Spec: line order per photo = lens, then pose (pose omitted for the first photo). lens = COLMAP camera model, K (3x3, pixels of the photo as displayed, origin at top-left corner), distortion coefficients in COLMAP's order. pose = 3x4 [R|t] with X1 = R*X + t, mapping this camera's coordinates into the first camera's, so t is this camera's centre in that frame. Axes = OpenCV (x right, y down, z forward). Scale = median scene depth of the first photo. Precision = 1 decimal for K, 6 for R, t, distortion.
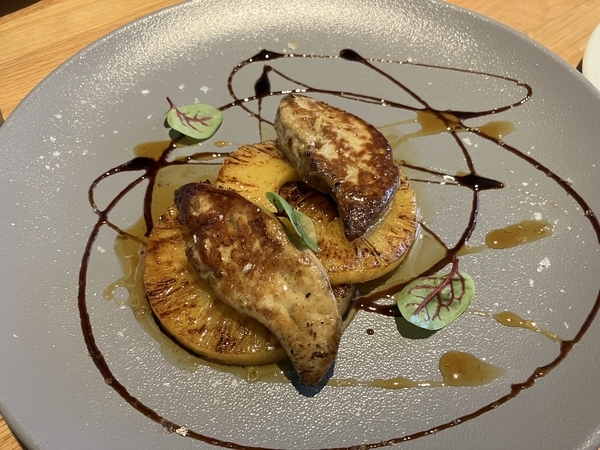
lens RADIAL K [[486.6, 0, 301.0], [0, 486.6, 225.9], [0, 0, 1]] dist [0.018226, -0.026649]
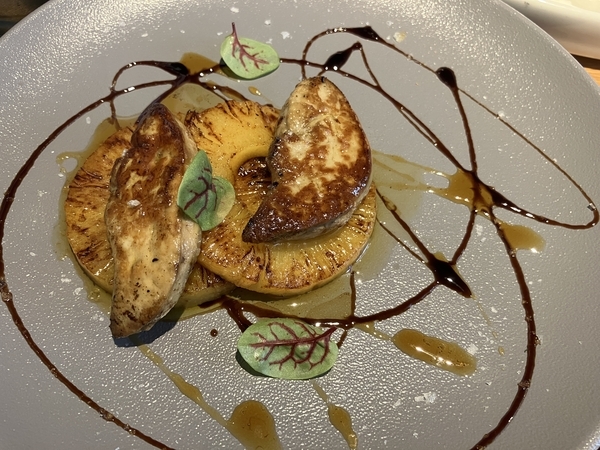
lens RADIAL K [[486.6, 0, 300.8], [0, 486.6, 223.9], [0, 0, 1]] dist [0.018226, -0.026649]
pose [[0.792078, 0.551067, -0.262558, 0.365604], [-0.527829, 0.834363, 0.158853, -0.178556], [0.306608, 0.012761, 0.951750, 0.130520]]
